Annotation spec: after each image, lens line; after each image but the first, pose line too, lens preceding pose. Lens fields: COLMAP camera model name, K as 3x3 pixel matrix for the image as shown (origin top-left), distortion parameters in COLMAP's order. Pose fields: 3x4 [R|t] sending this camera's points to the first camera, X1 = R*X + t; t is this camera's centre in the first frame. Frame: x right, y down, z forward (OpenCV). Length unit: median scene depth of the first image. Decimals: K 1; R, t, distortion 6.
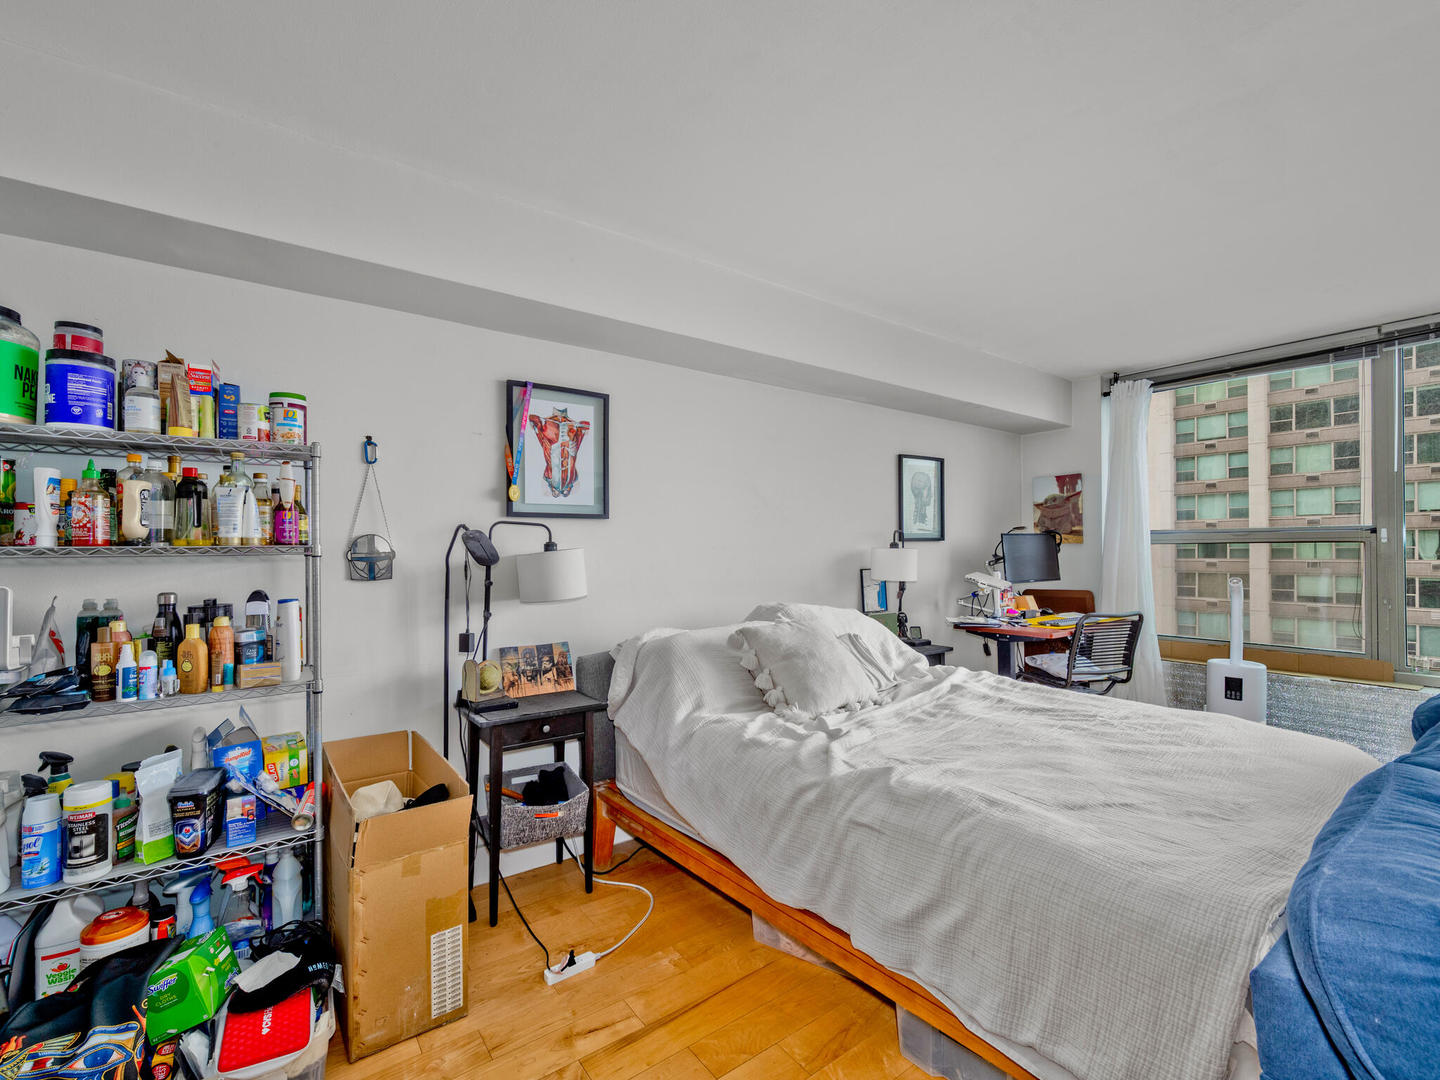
lens RADIAL K [[643.2, 0, 723.4], [0, 643.2, 538.7], [0, 0, 1]] dist [0.000352, -0.000364]
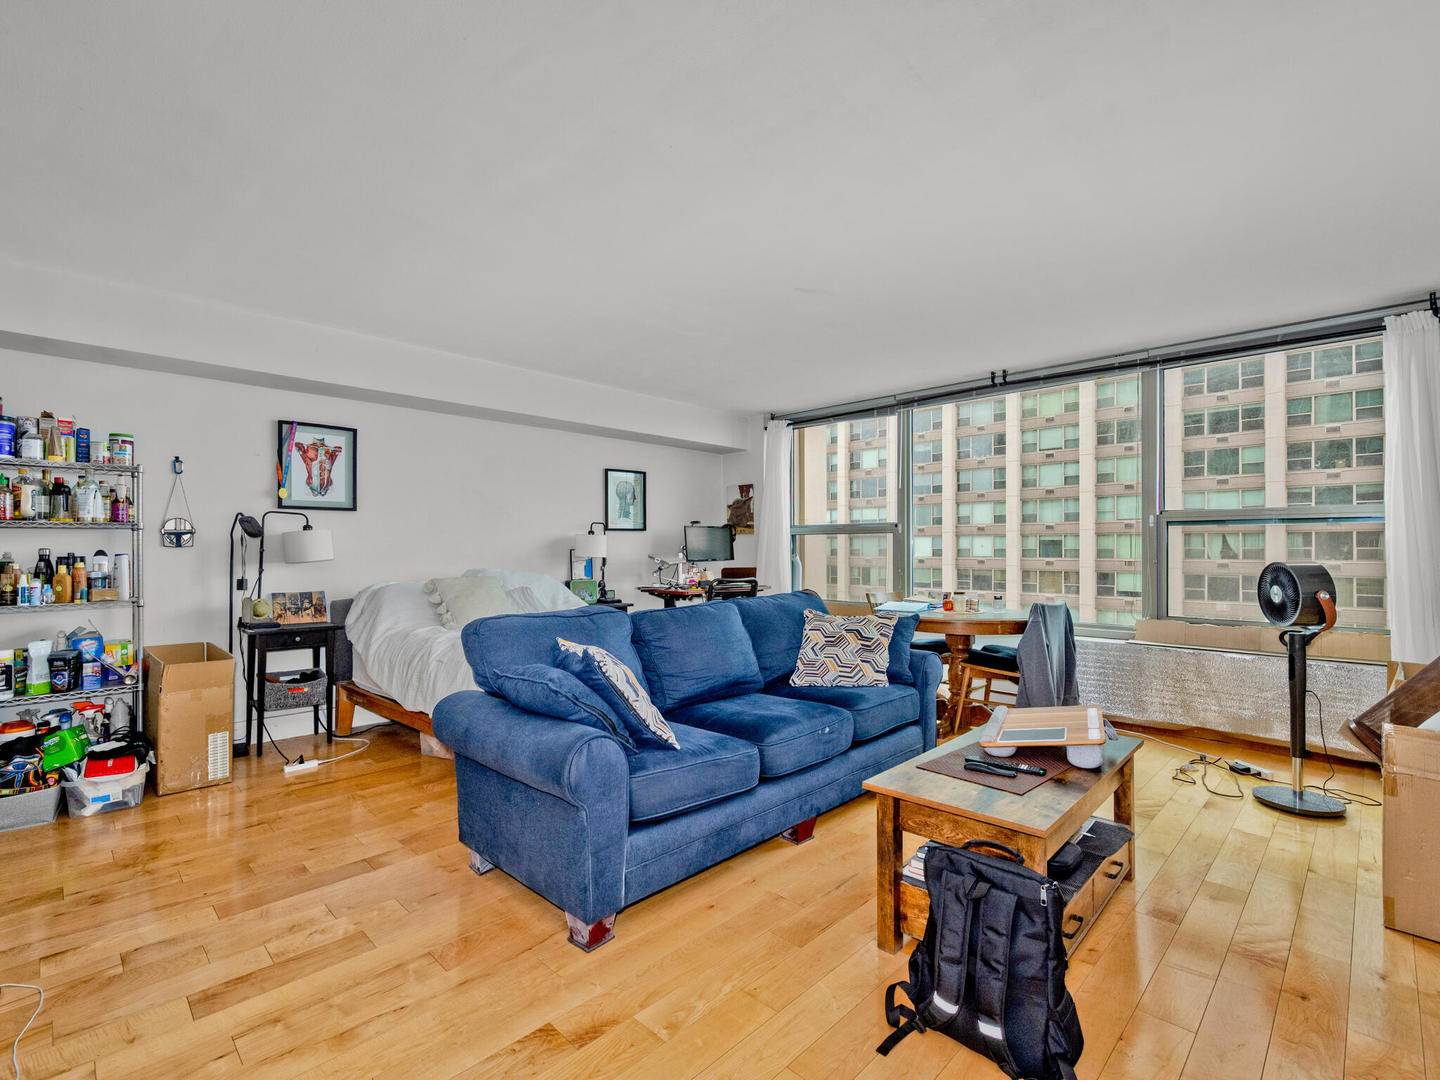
lens RADIAL K [[664.2, 0, 720.0], [0, 664.2, 540.0], [0, 0, 1]] dist [-0.001321, 0.000533]
pose [[0.988308, 0.006273, 0.152340, 0.623699], [-0.006733, 0.999974, 0.002502, 0.040267], [-0.152321, -0.003499, 0.988325, -0.979513]]
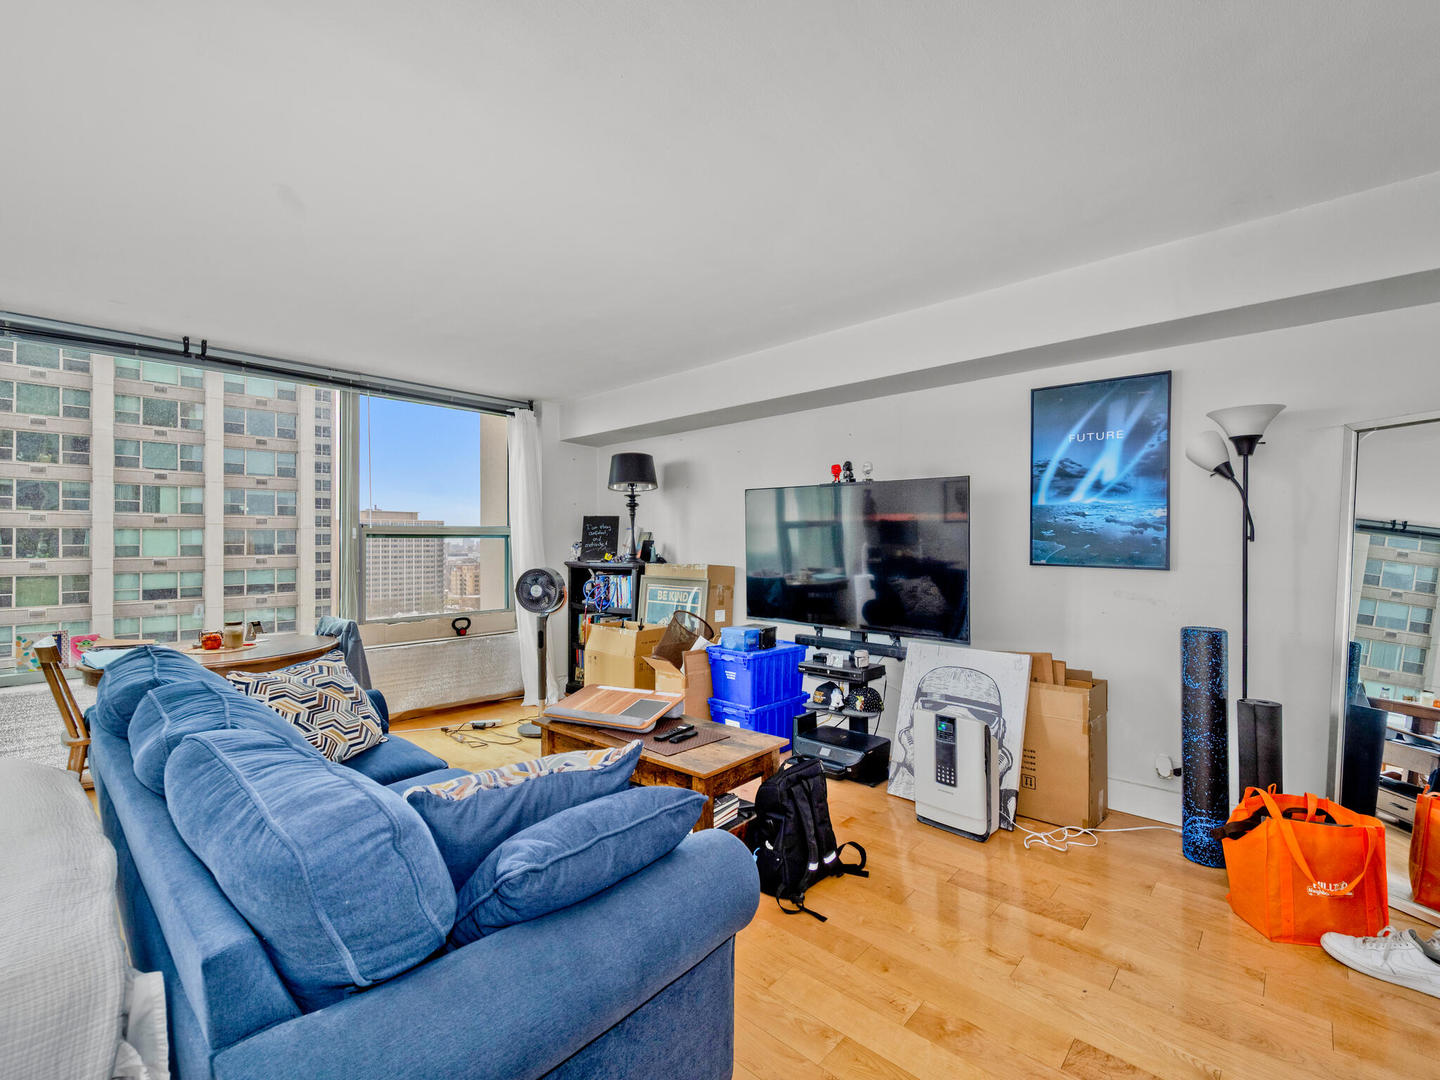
lens RADIAL K [[643.2, 0, 723.4], [0, 643.2, 538.7], [0, 0, 1]] dist [0.000352, -0.000364]
pose [[-0.185359, 0.009669, 0.982623, -0.136861], [-0.011313, 0.999864, -0.011973, 0.002323], [-0.982606, -0.013336, -0.185225, 0.156292]]
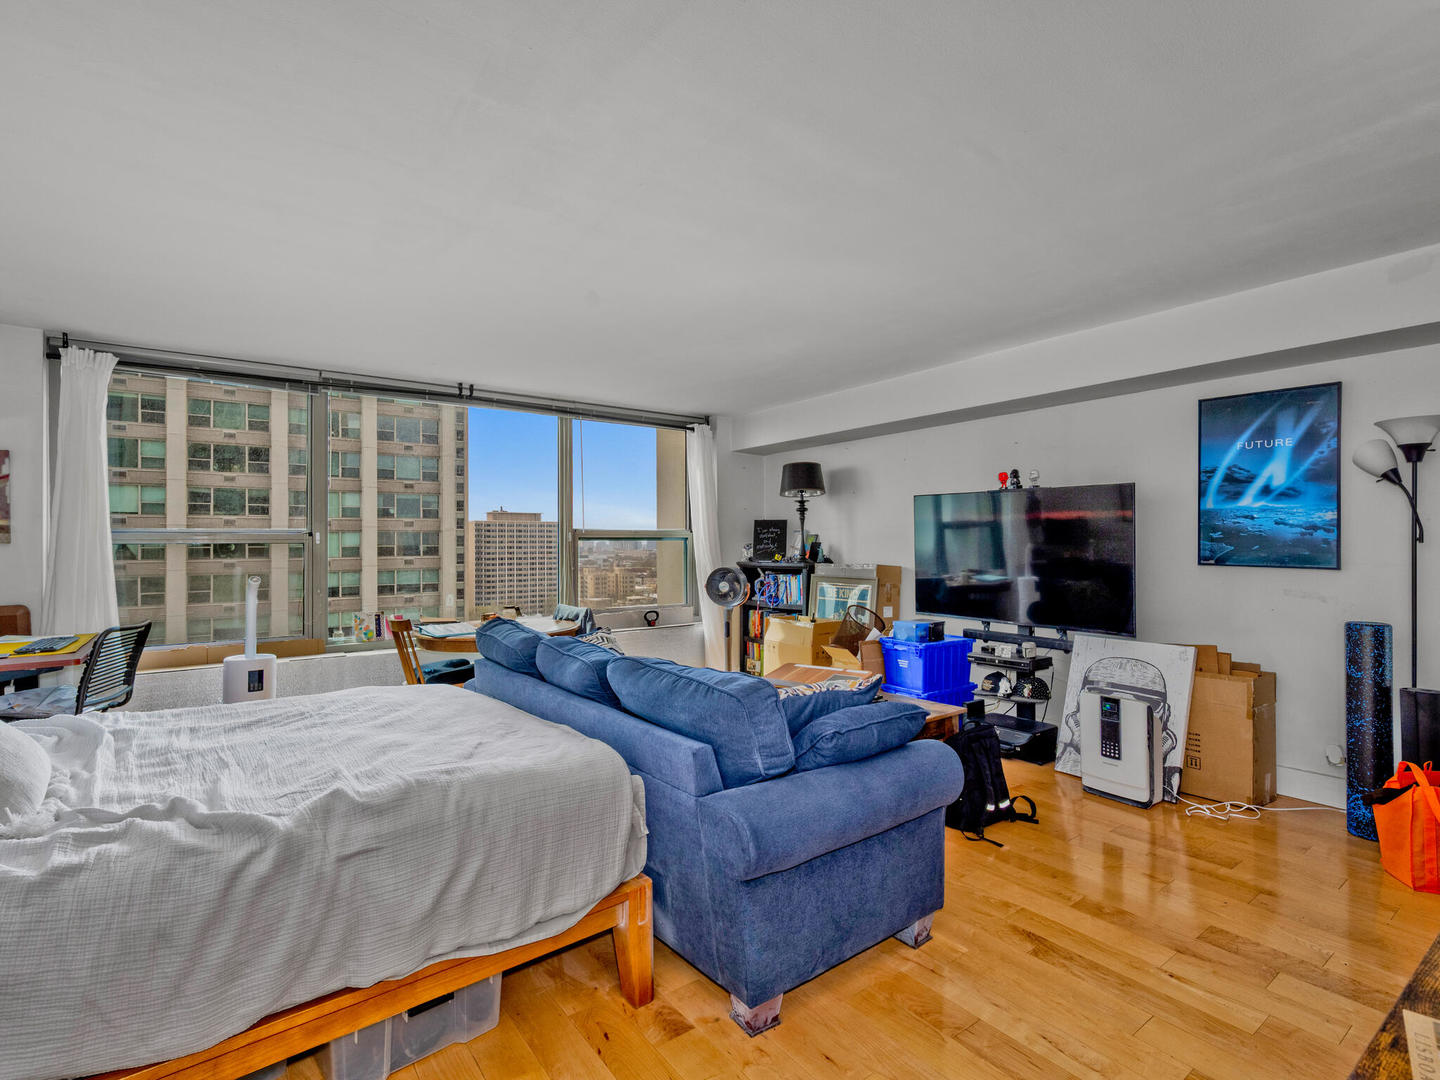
lens RADIAL K [[700.0, 0, 720.0], [0, 700.0, 540.0], [0, 0, 1]] dist [0.003405, -0.000065]
pose [[0.007390, 0.009177, 0.999931, -0.599840], [-0.010608, 0.999902, -0.009098, 0.004551], [-0.999916, -0.010540, 0.007487, 0.375901]]
